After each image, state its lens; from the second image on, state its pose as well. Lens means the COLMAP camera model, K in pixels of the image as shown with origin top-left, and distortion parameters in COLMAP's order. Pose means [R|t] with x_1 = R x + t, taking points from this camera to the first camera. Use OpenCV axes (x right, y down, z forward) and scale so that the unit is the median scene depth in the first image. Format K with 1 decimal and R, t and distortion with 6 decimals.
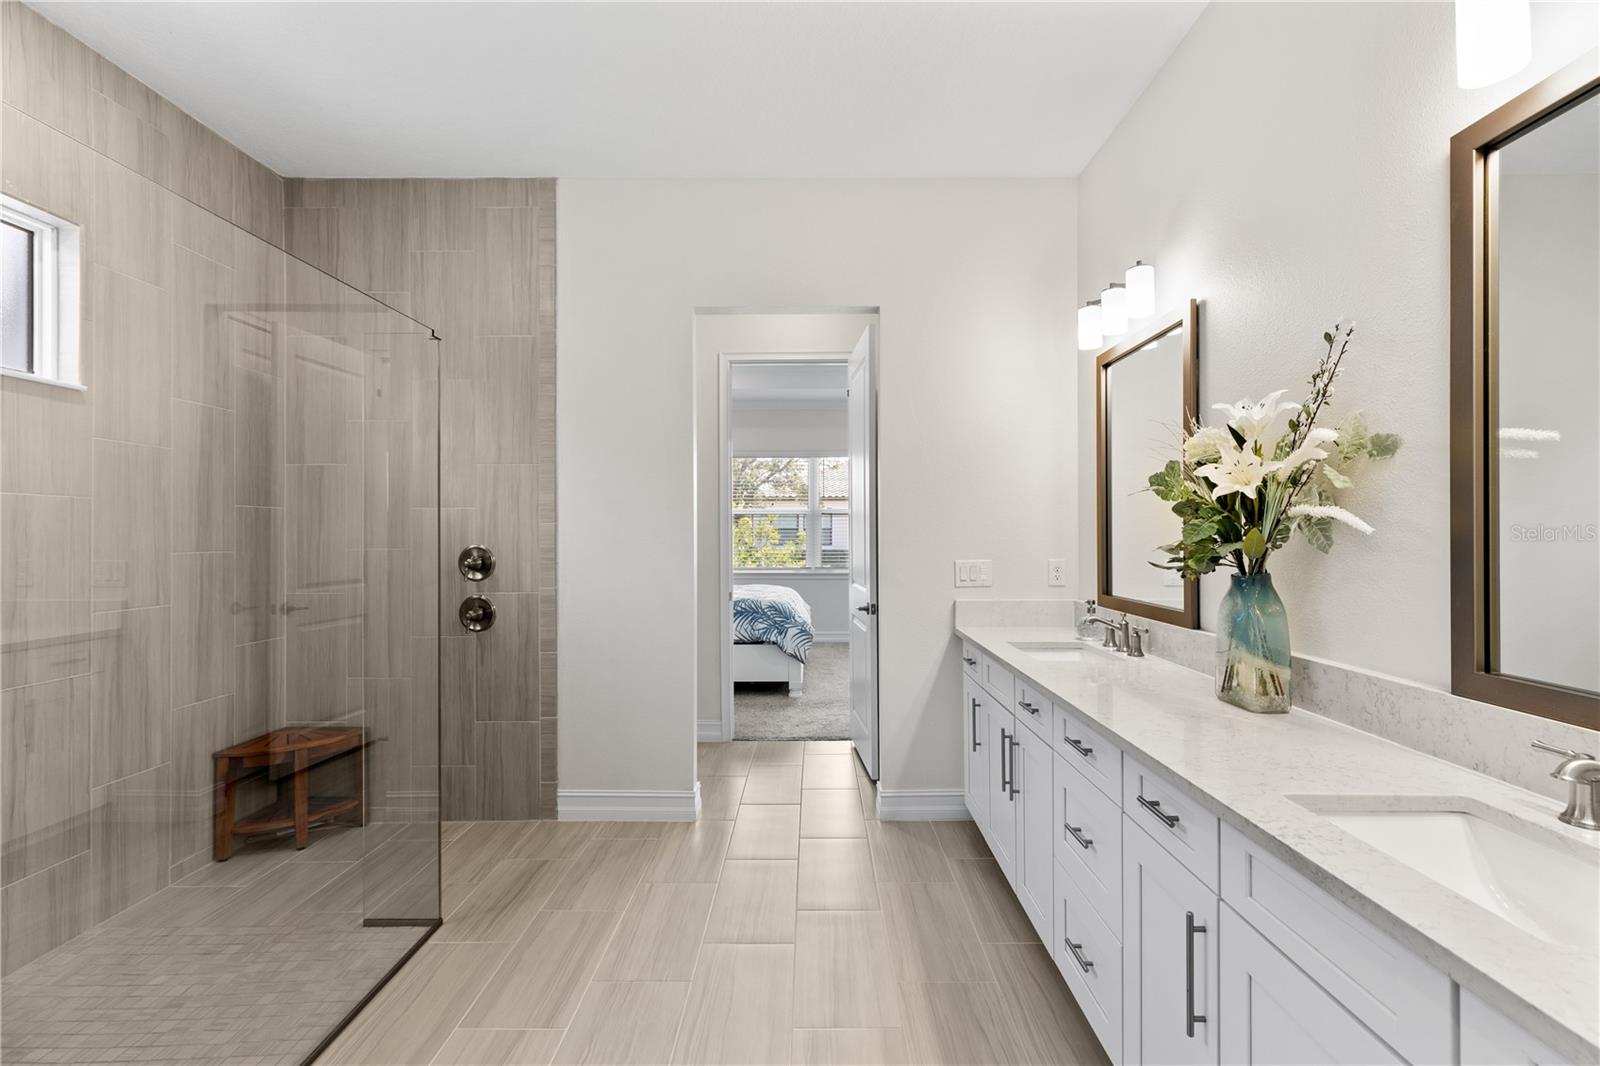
lens RADIAL K [[721.1, 0, 808.0], [0, 721.1, 530.4], [0, 0, 1]] dist [0.001775, 0.000964]
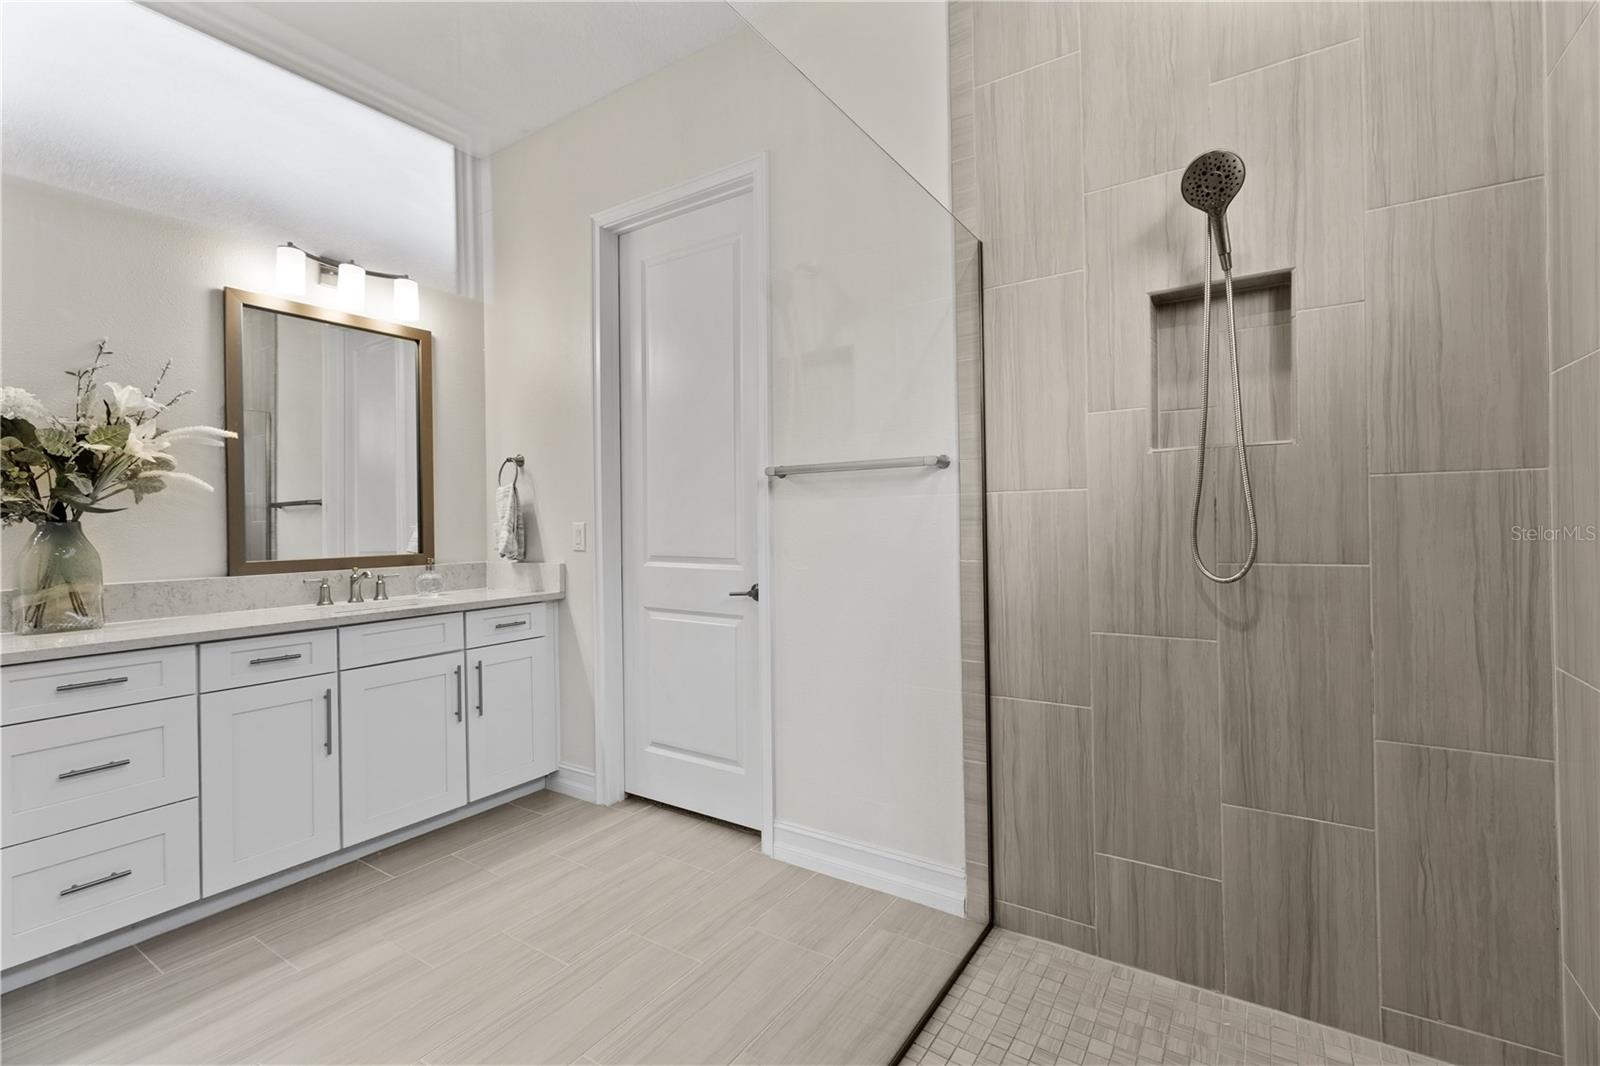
lens RADIAL K [[721.1, 0, 806.5], [0, 721.1, 522.9], [0, 0, 1]] dist [0.001775, 0.000964]
pose [[-0.837154, 0.014910, 0.546765, -0.666599], [0.014669, 0.999881, -0.004807, 0.054466], [-0.546771, 0.003997, -0.837273, 0.824167]]
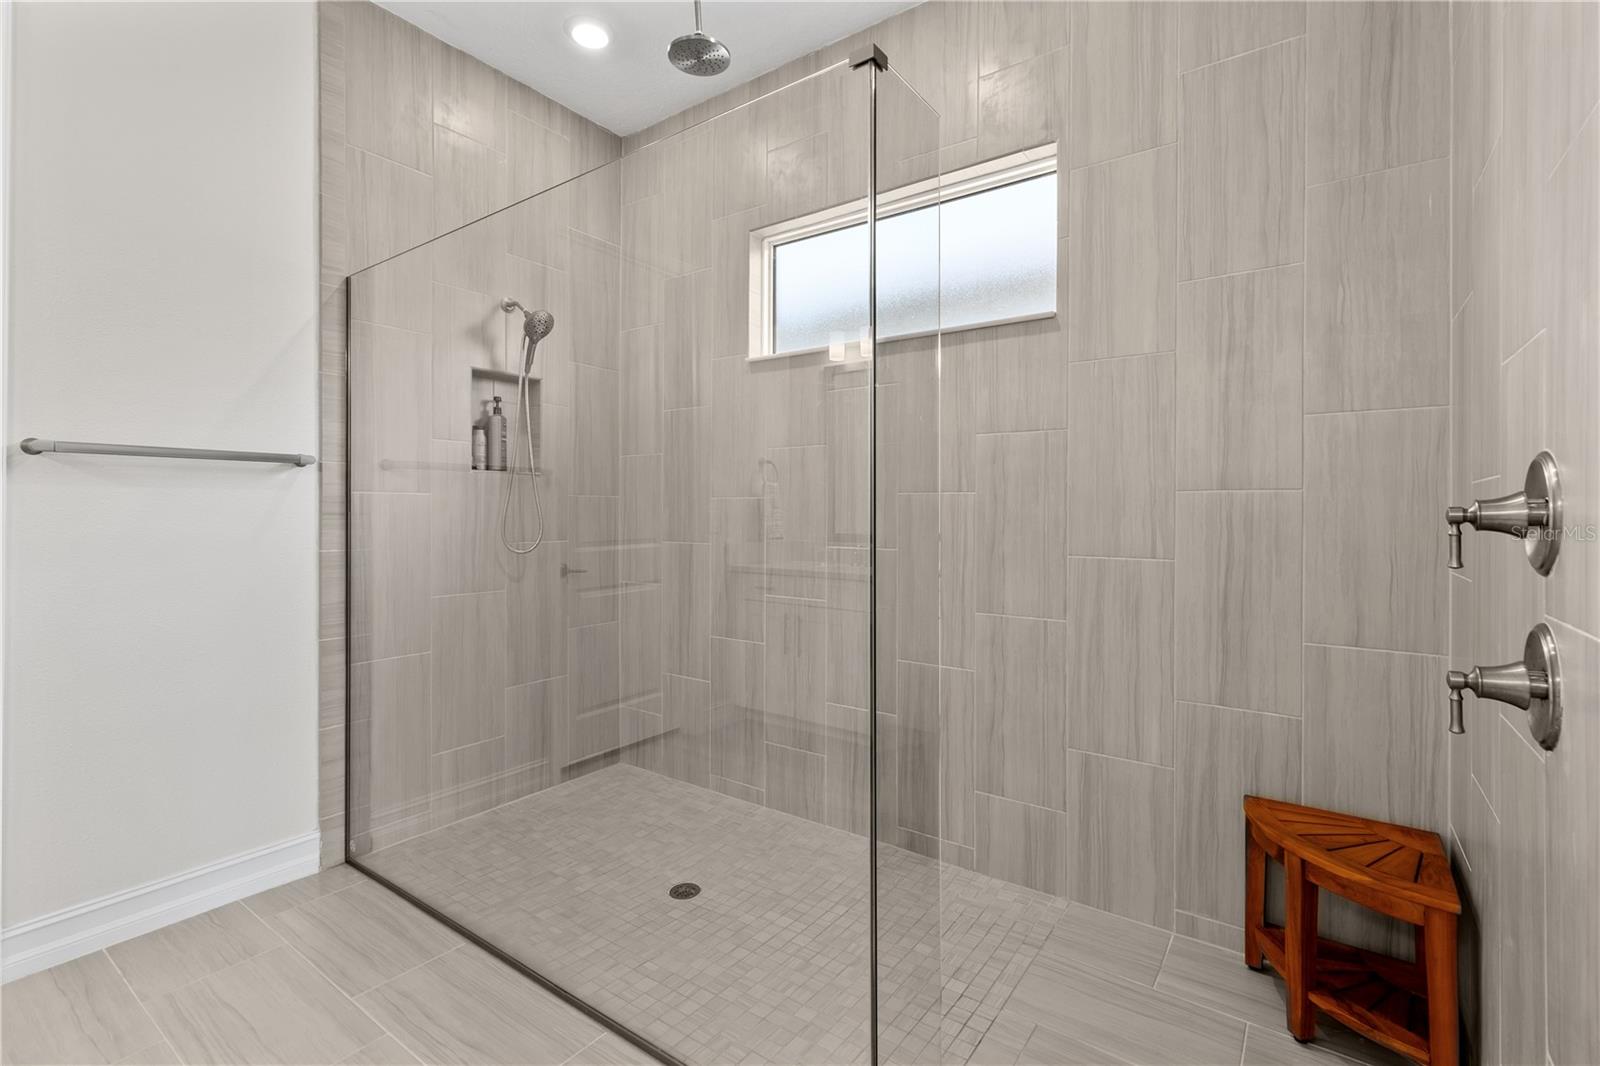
lens RADIAL K [[721.1, 0, 810.3], [0, 721.1, 511.1], [0, 0, 1]] dist [0.001775, 0.000964]
pose [[-0.574830, -0.000018, -0.818273, -0.047788], [0.001639, 0.999998, -0.001173, 0.048375], [0.818271, -0.002015, -0.574829, 1.048656]]
